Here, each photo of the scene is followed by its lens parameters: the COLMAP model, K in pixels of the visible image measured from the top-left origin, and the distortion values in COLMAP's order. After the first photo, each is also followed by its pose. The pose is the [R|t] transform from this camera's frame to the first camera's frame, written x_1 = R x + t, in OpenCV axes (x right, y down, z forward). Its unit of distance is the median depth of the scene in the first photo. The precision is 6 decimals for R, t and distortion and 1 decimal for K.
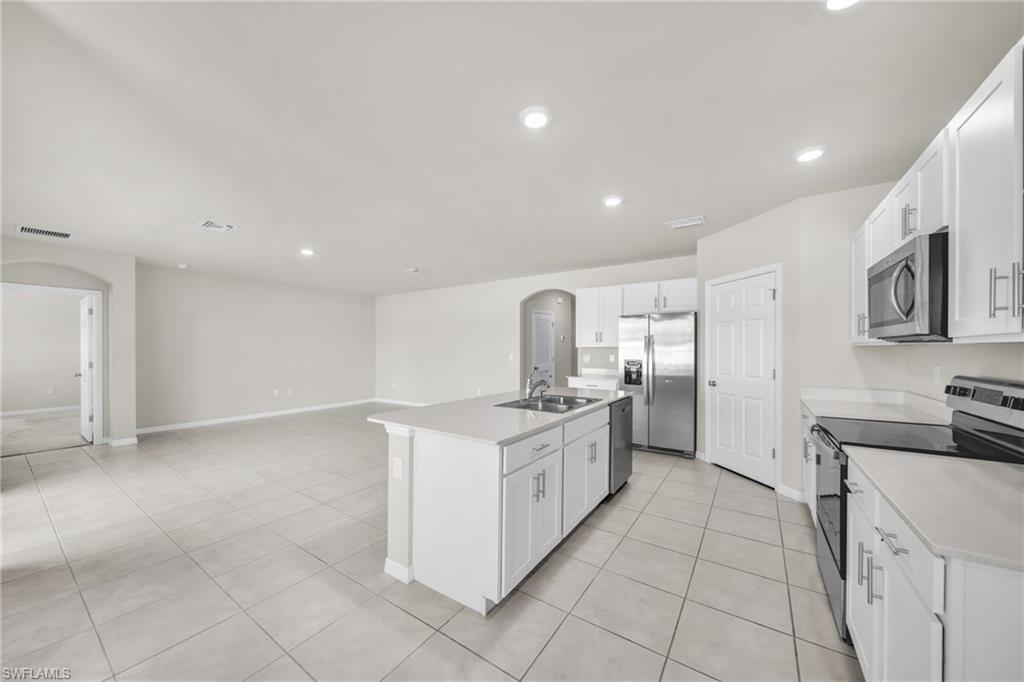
lens RADIAL K [[361.8, 0, 509.5], [0, 361.8, 345.6], [0, 0, 1]] dist [0.000294, -0.000450]
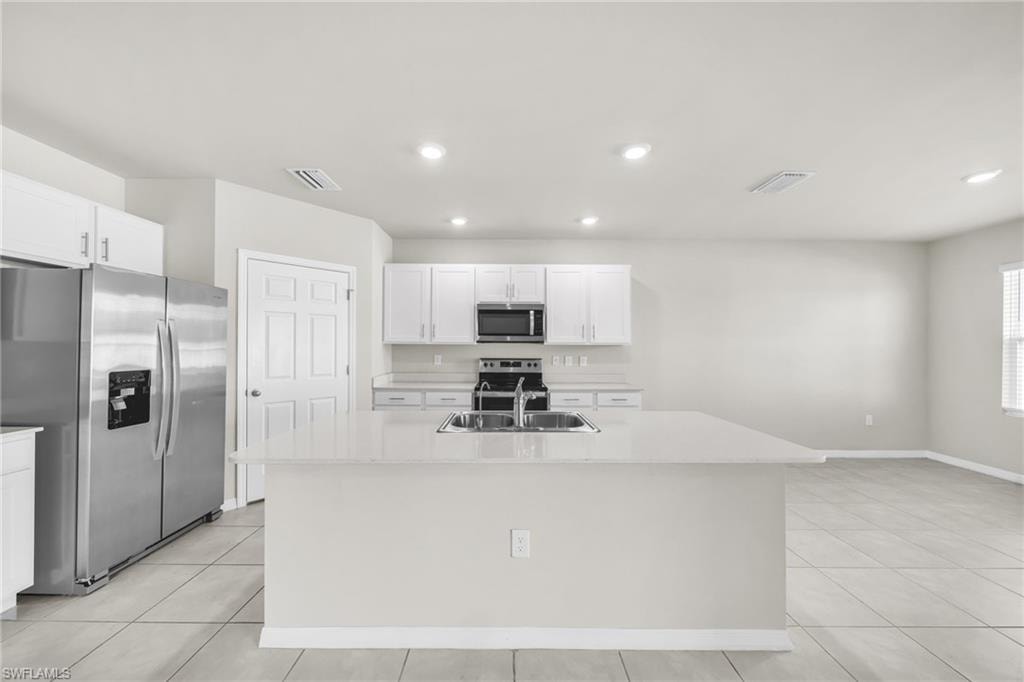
lens RADIAL K [[361.8, 0, 506.2], [0, 361.8, 343.3], [0, 0, 1]] dist [0.000294, -0.000450]
pose [[-0.557800, -0.004951, 0.829961, -0.282644], [-0.015588, 0.999868, -0.004511, -0.001487], [-0.829829, -0.015454, -0.557804, 0.813105]]
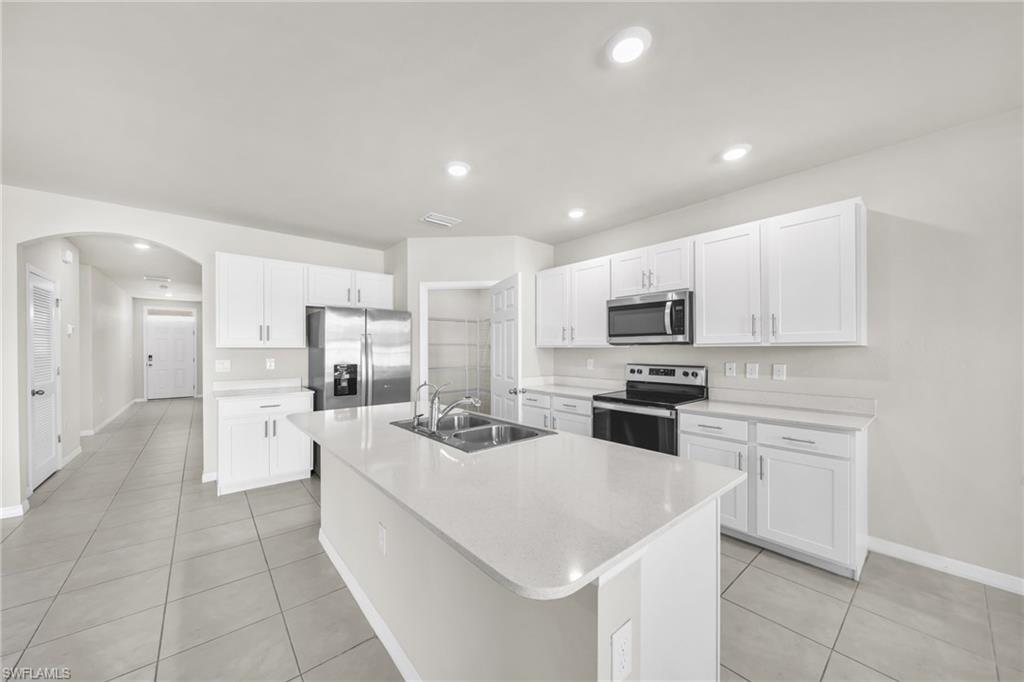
lens RADIAL K [[361.8, 0, 504.3], [0, 361.8, 350.7], [0, 0, 1]] dist [0.000294, -0.000450]
pose [[0.282923, -0.010304, 0.959087, -0.306635], [-0.004409, 0.999918, 0.012043, -0.002330], [-0.959133, -0.007636, 0.282854, 0.413973]]
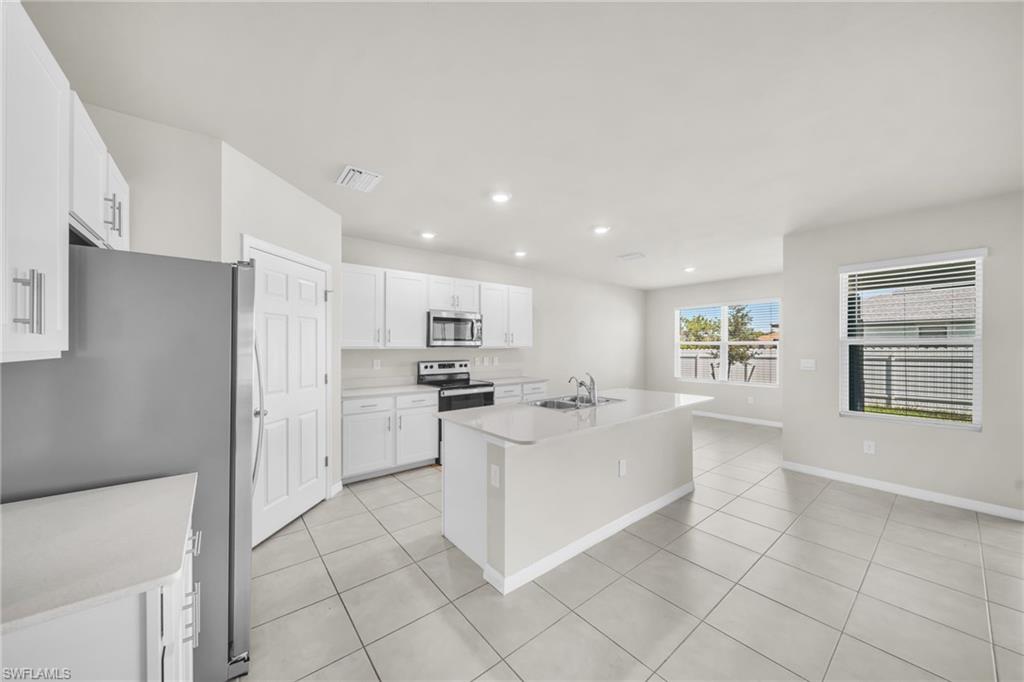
lens RADIAL K [[361.8, 0, 512.0], [0, 361.8, 344.1], [0, 0, 1]] dist [0.000294, -0.000450]
pose [[-0.957687, -0.009083, 0.287670, -0.018910], [-0.011544, 0.999910, -0.006860, -0.009086], [-0.287582, -0.009891, -0.957705, 1.200975]]
